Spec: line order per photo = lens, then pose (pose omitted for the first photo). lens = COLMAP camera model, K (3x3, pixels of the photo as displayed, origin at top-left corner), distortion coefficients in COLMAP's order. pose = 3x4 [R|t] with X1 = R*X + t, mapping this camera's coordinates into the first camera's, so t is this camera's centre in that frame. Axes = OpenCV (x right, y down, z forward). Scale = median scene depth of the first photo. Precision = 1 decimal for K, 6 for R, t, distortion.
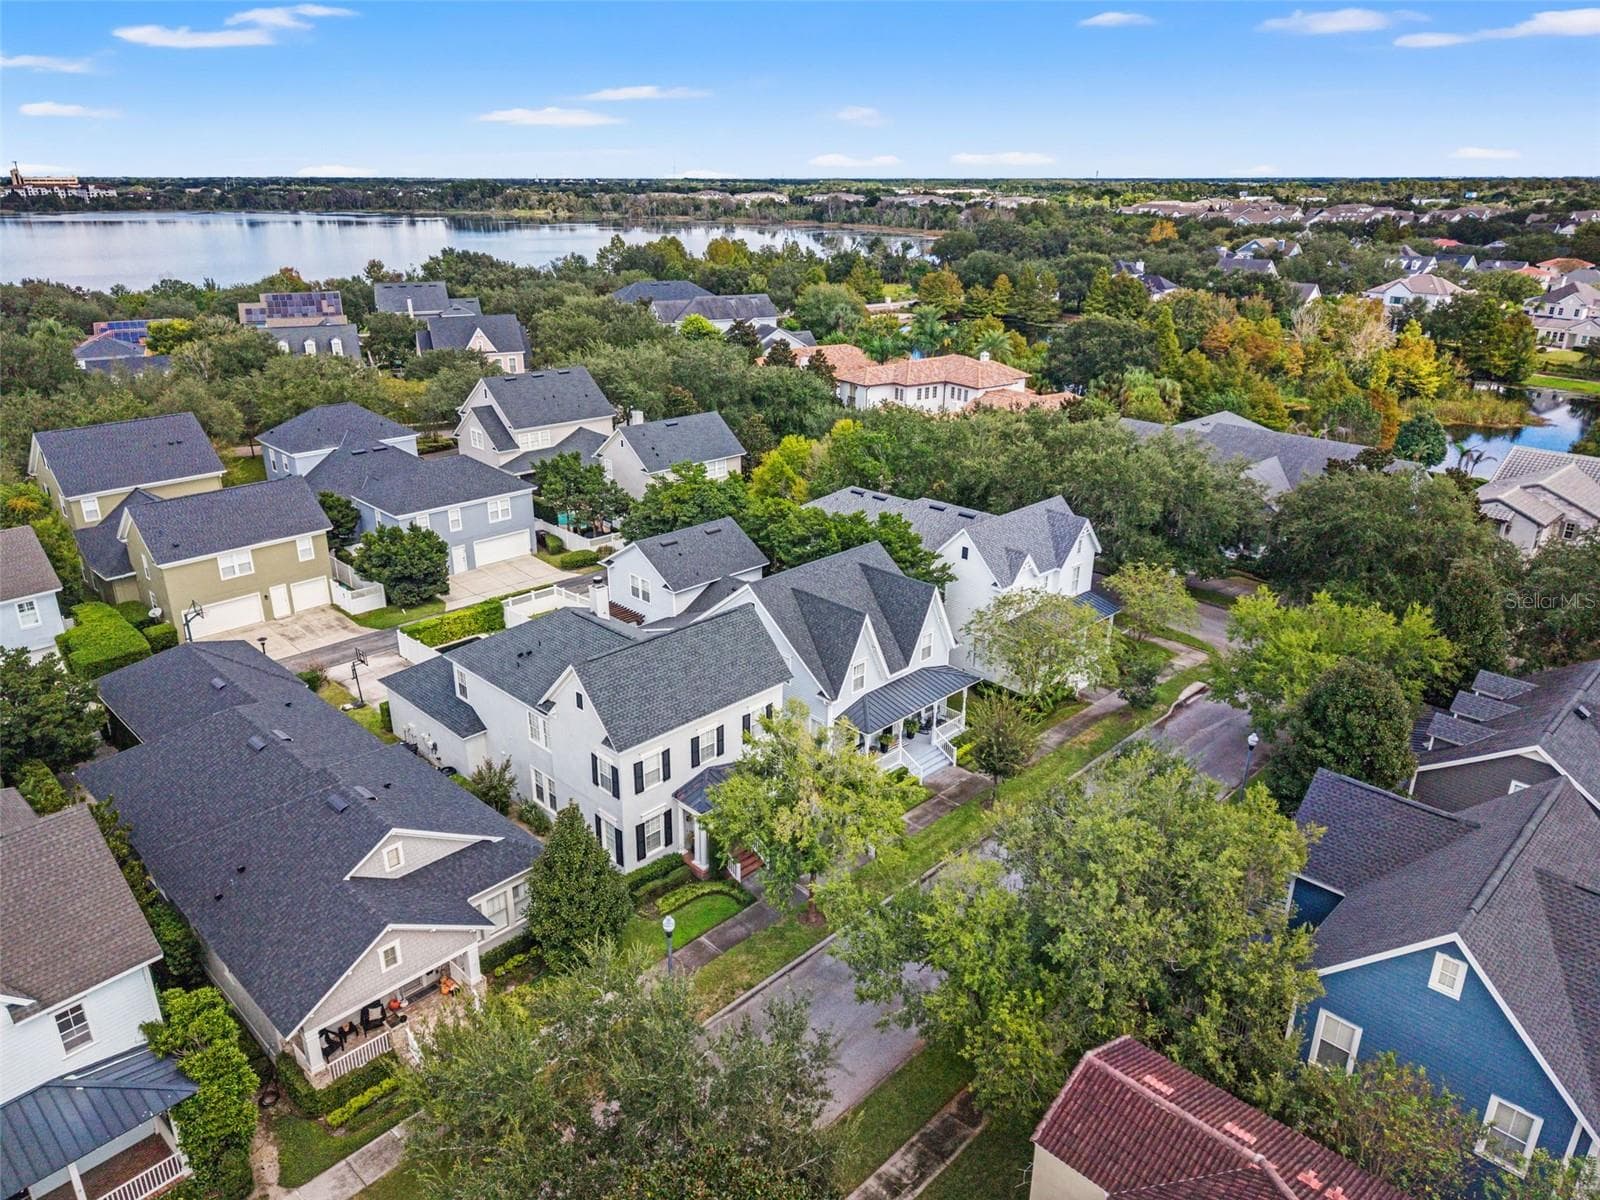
lens RADIAL K [[1080.9, 0, 795.2], [0, 1080.9, 618.4], [0, 0, 1]] dist [0.027716, -0.034770]
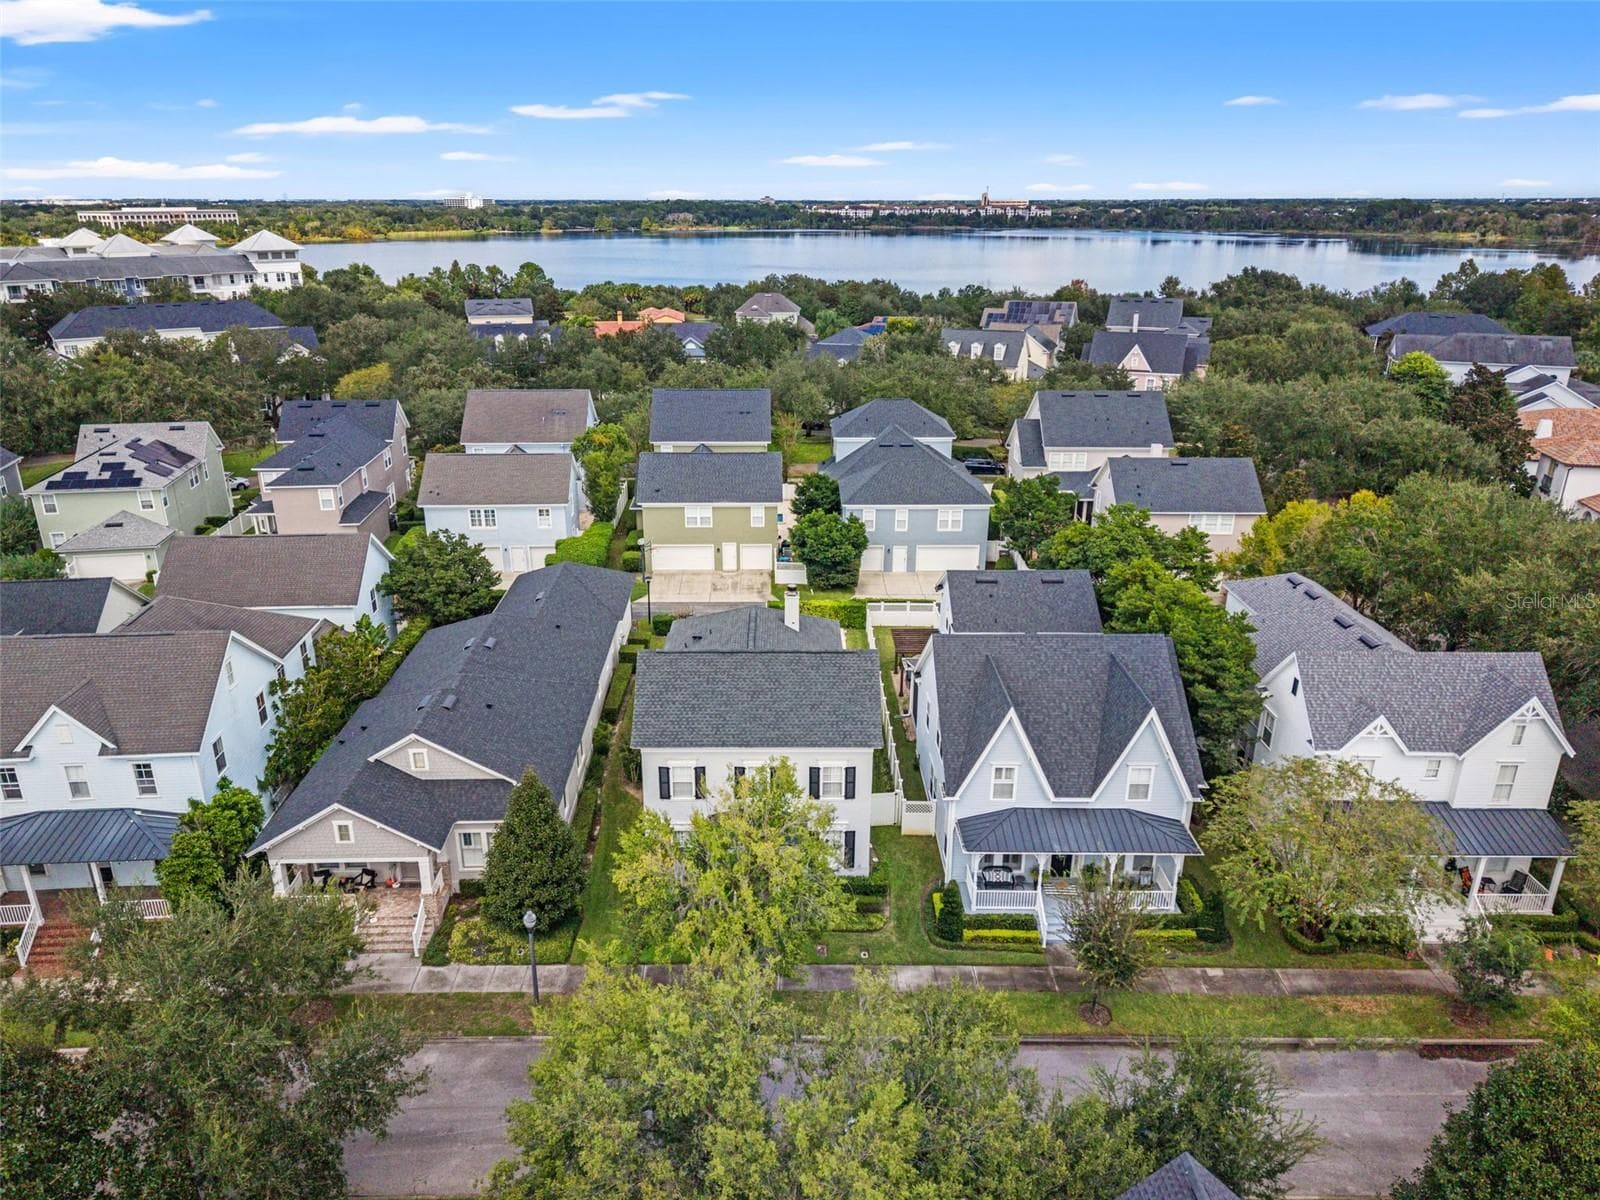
lens RADIAL K [[1085.6, 0, 800.0], [0, 1085.6, 600.0], [0, 0, 1]] dist [0.019244, -0.028318]
pose [[0.699927, 0.240697, -0.672434, 0.105847], [-0.263398, 0.962128, 0.070226, -0.021414], [0.663870, 0.127964, 0.736818, 0.065010]]
